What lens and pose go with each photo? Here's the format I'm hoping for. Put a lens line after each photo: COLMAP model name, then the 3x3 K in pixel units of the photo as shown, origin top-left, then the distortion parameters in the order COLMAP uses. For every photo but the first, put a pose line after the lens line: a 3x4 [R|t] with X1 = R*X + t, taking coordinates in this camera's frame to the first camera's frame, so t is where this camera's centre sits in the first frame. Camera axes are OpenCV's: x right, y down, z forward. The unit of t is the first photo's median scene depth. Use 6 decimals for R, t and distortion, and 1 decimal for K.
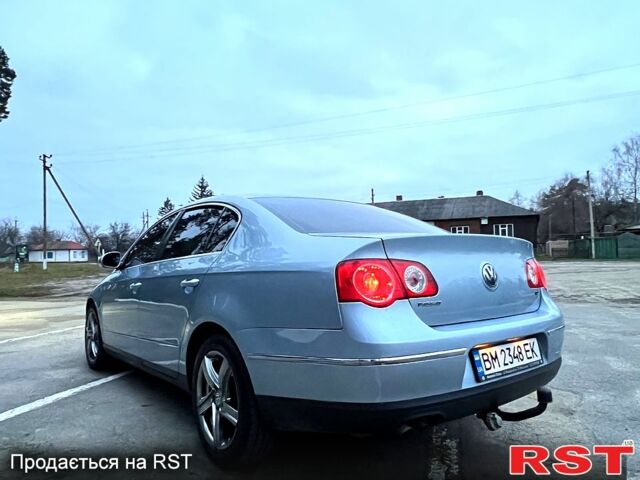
lens RADIAL K [[462.8, 0, 325.2], [0, 462.8, 239.0], [0, 0, 1]] dist [0.009424, -0.011393]
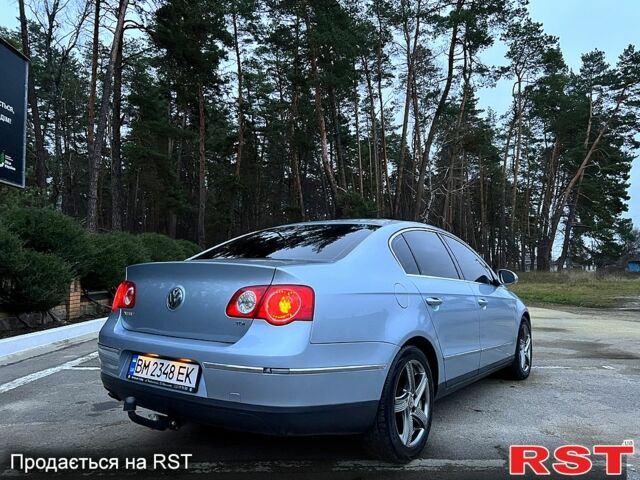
lens RADIAL K [[484.5, 0, 316.7], [0, 484.5, 243.6], [0, 0, 1]] dist [0.011649, -0.019236]
pose [[0.288626, -0.042334, -0.956506, 0.807227], [0.037990, 0.998742, -0.032740, -0.000716], [0.956688, -0.026888, 0.289871, 0.504835]]
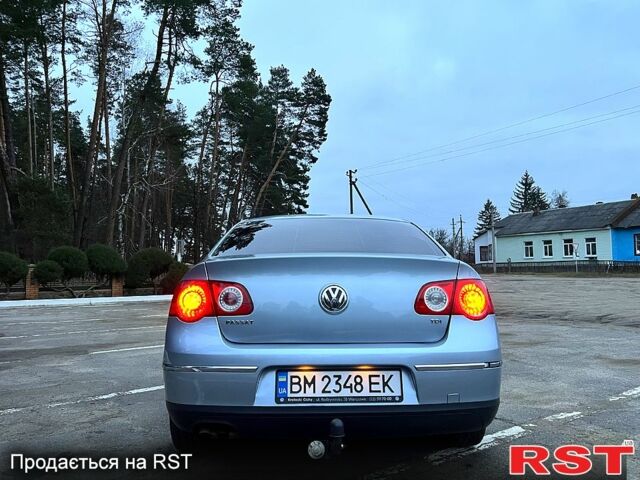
lens RADIAL K [[523.2, 0, 320.8], [0, 523.2, 242.7], [0, 0, 1]] dist [0.029650, -0.024997]
pose [[0.797963, -0.028366, -0.602039, 0.500940], [0.024367, 0.999594, -0.014800, -0.010146], [0.602214, -0.002860, 0.798330, 0.062849]]
